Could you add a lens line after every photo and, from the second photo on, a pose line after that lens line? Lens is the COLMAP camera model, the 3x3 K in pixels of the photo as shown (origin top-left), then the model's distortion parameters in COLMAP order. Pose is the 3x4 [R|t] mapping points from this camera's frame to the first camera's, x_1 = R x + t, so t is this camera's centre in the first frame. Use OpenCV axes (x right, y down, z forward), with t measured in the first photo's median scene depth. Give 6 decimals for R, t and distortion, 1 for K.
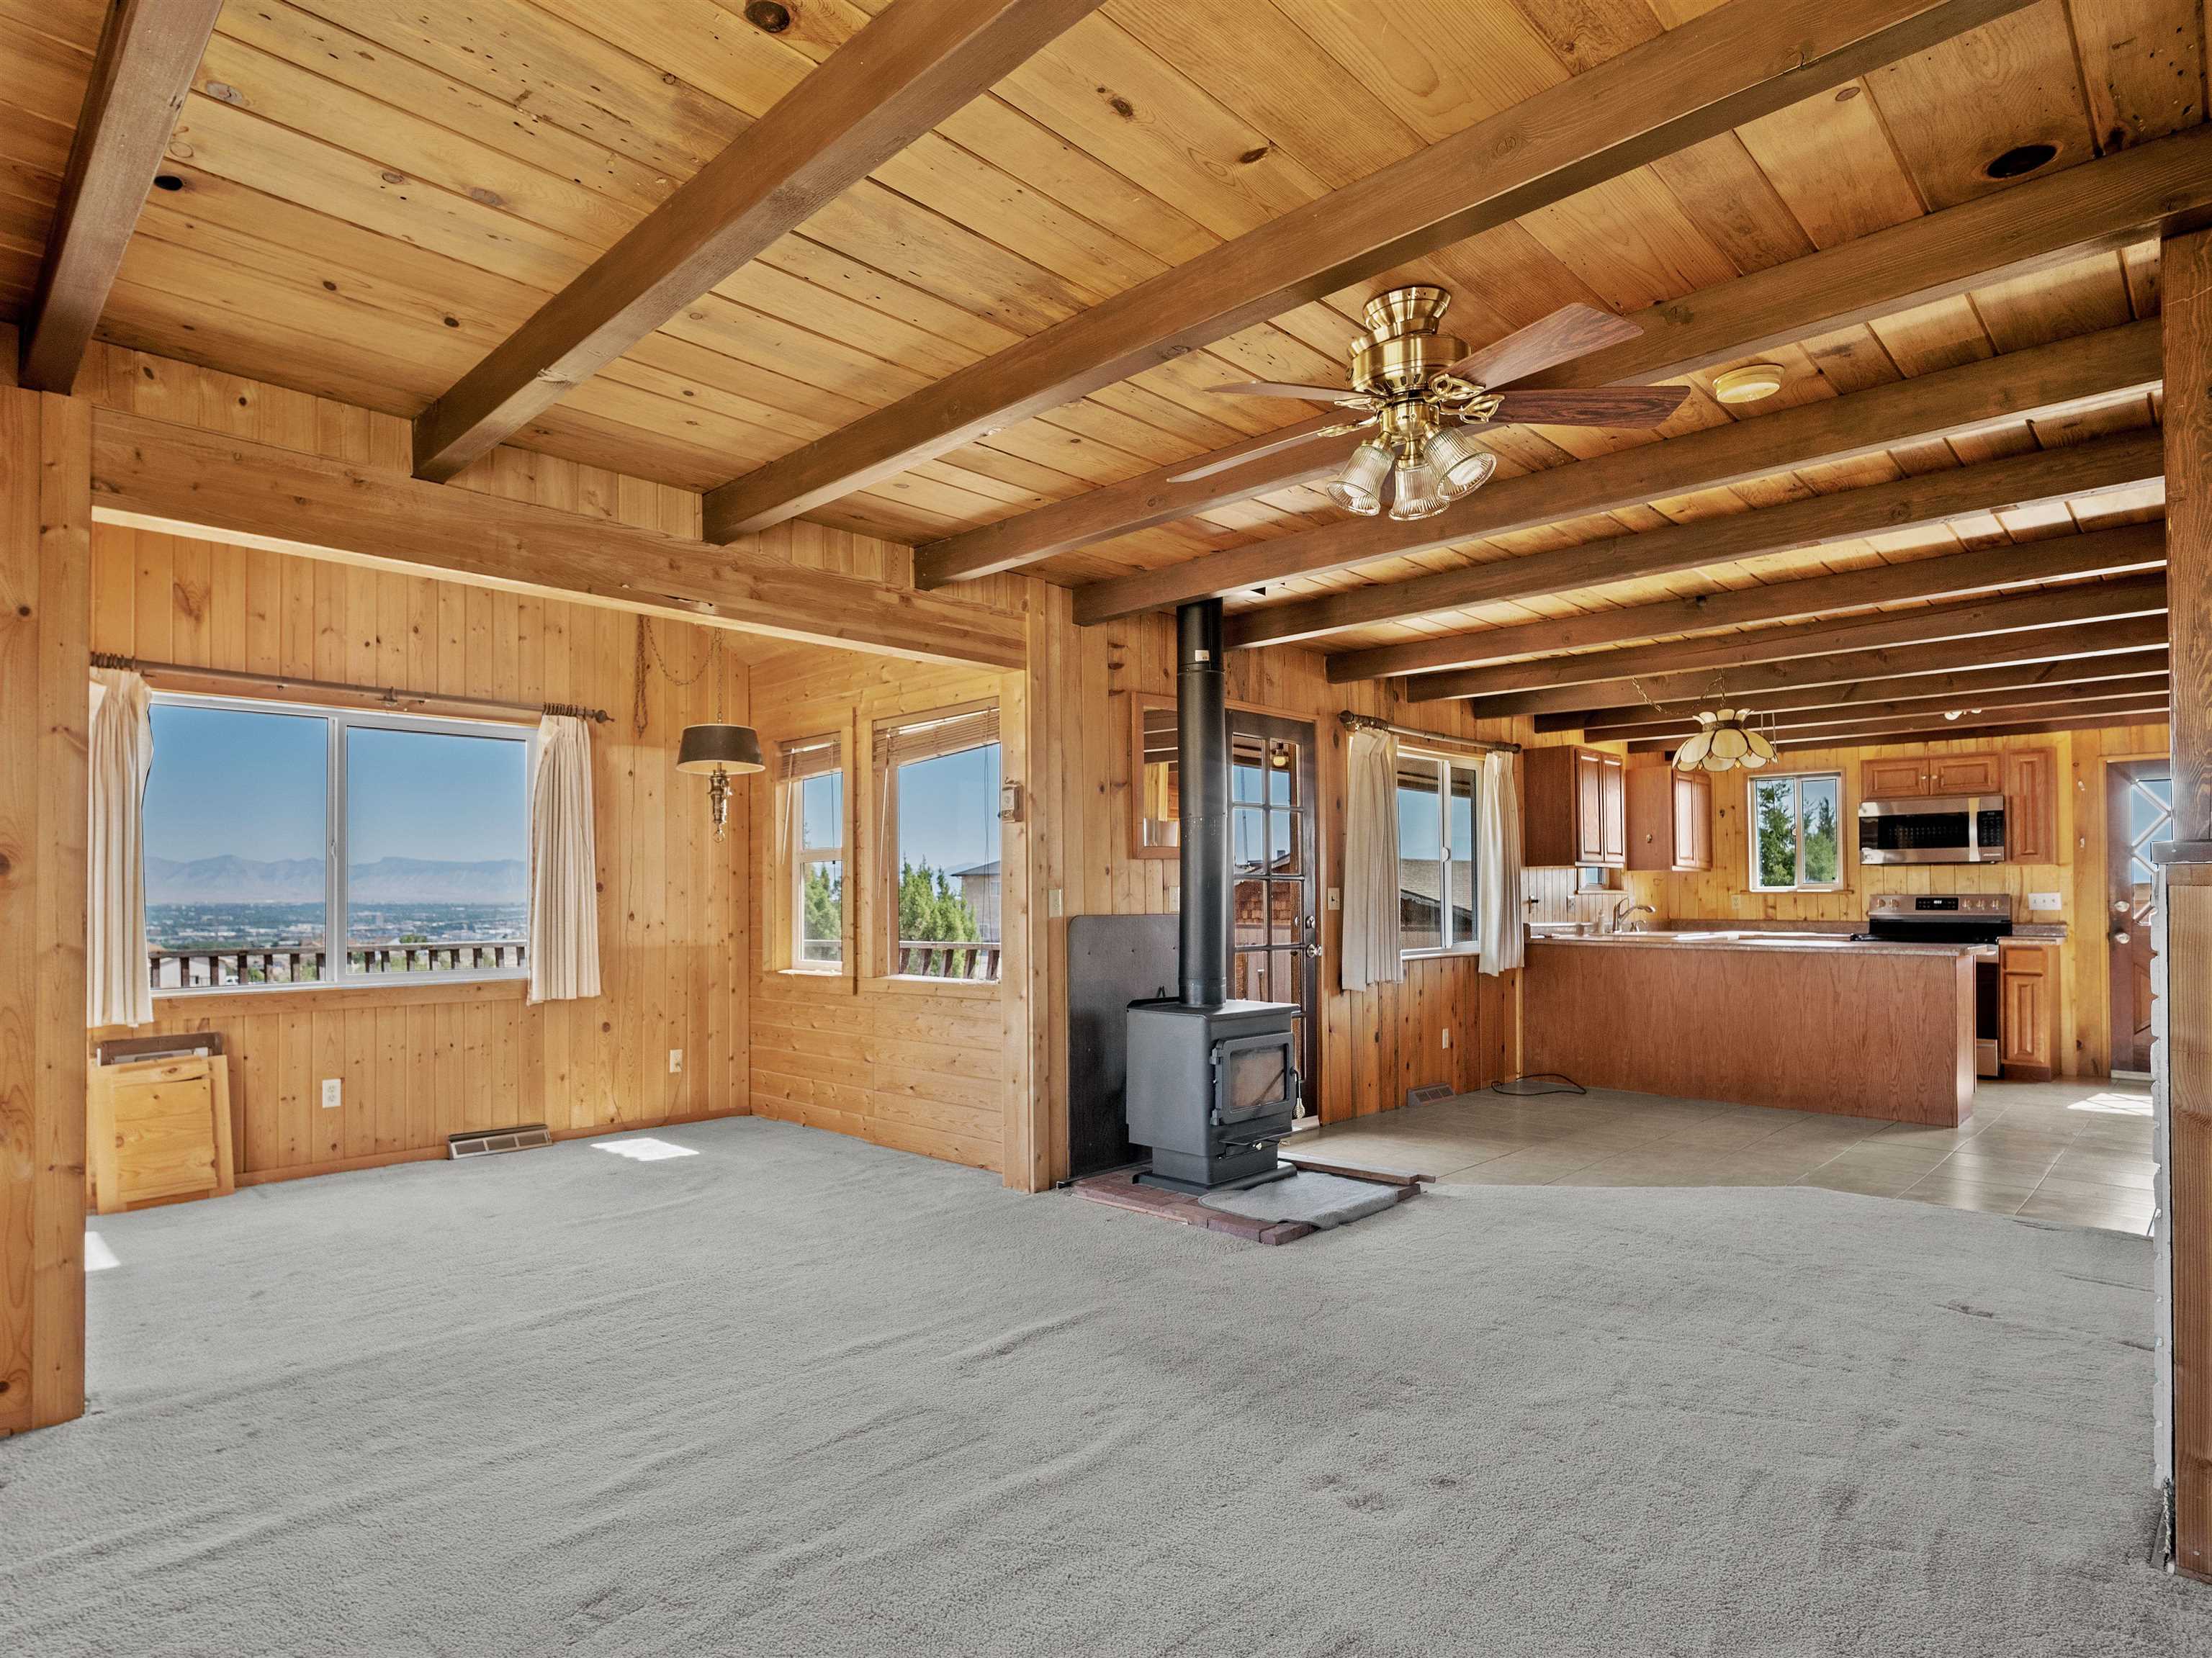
lens RADIAL K [[1018.5, 0, 1103.0], [0, 1018.5, 882.7], [0, 0, 1]] dist [-0.002074, 0.000178]
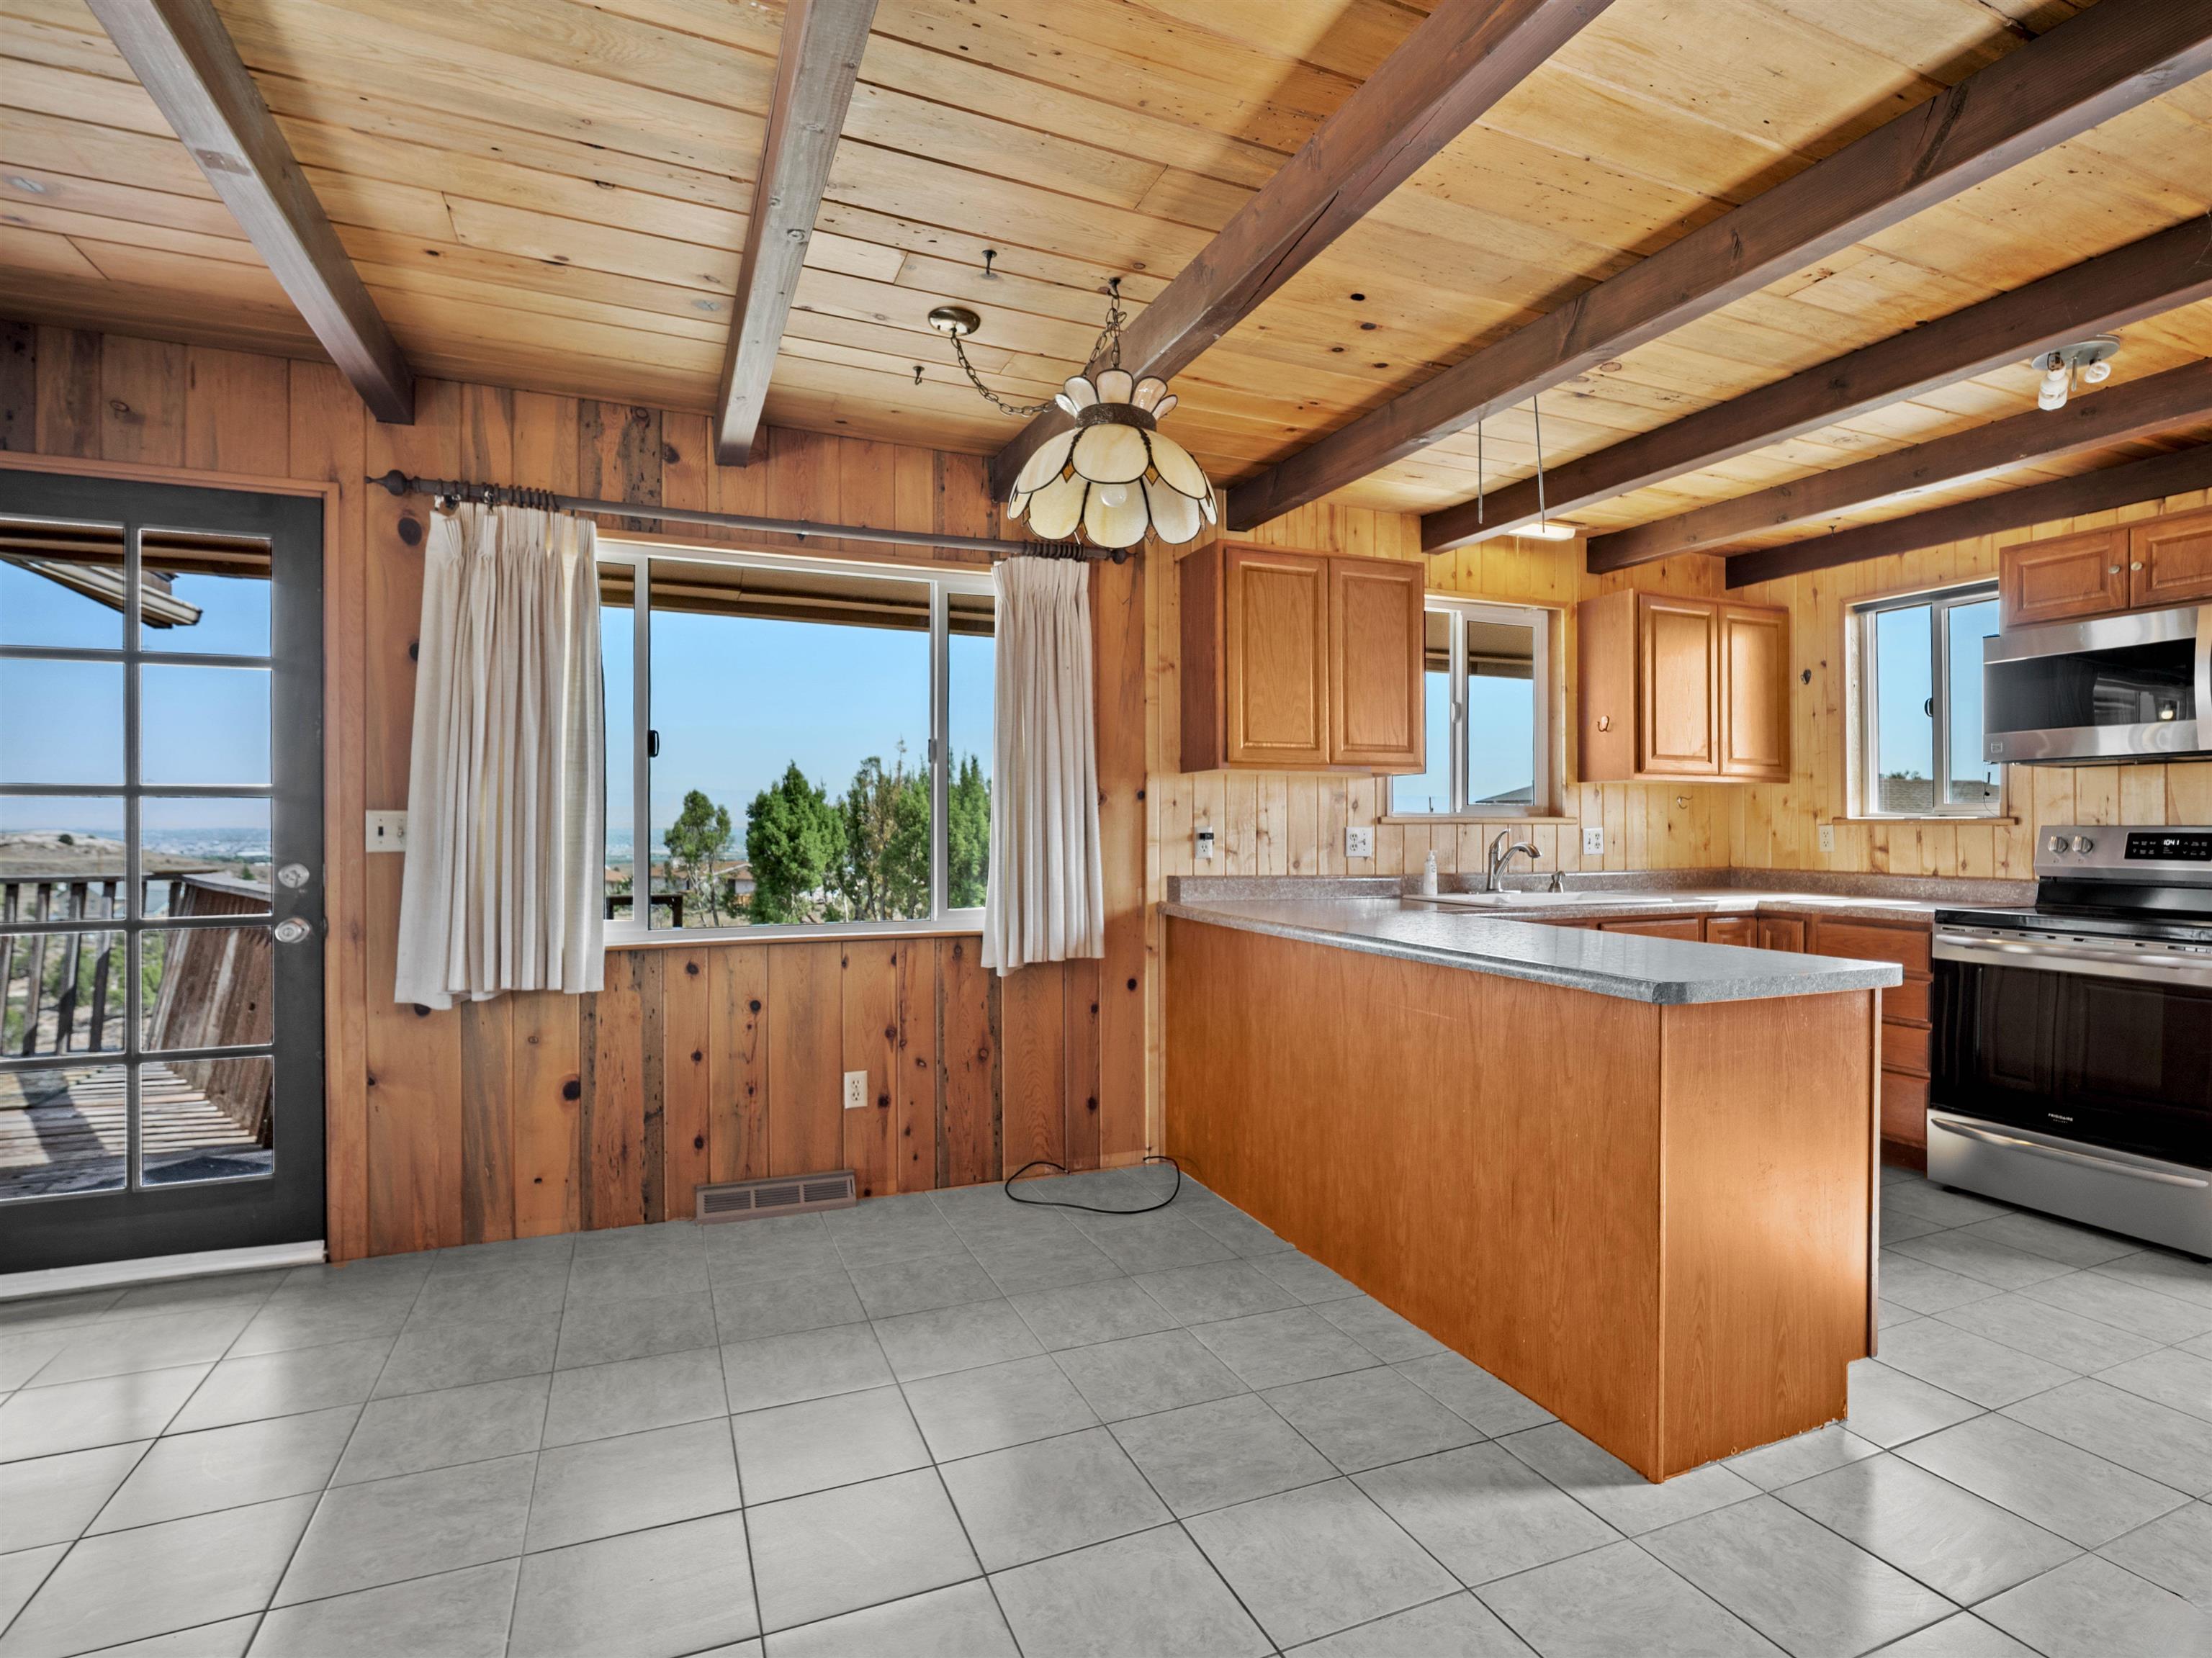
lens RADIAL K [[1034.5, 0, 1332.9], [0, 1034.5, 825.8], [0, 0, 1]] dist [-0.008573, -0.000497]
pose [[0.956026, 0.003894, -0.293255, 0.699789], [0.000694, 0.999879, 0.015537, 0.004430], [0.293280, -0.015057, 0.955908, 0.522695]]
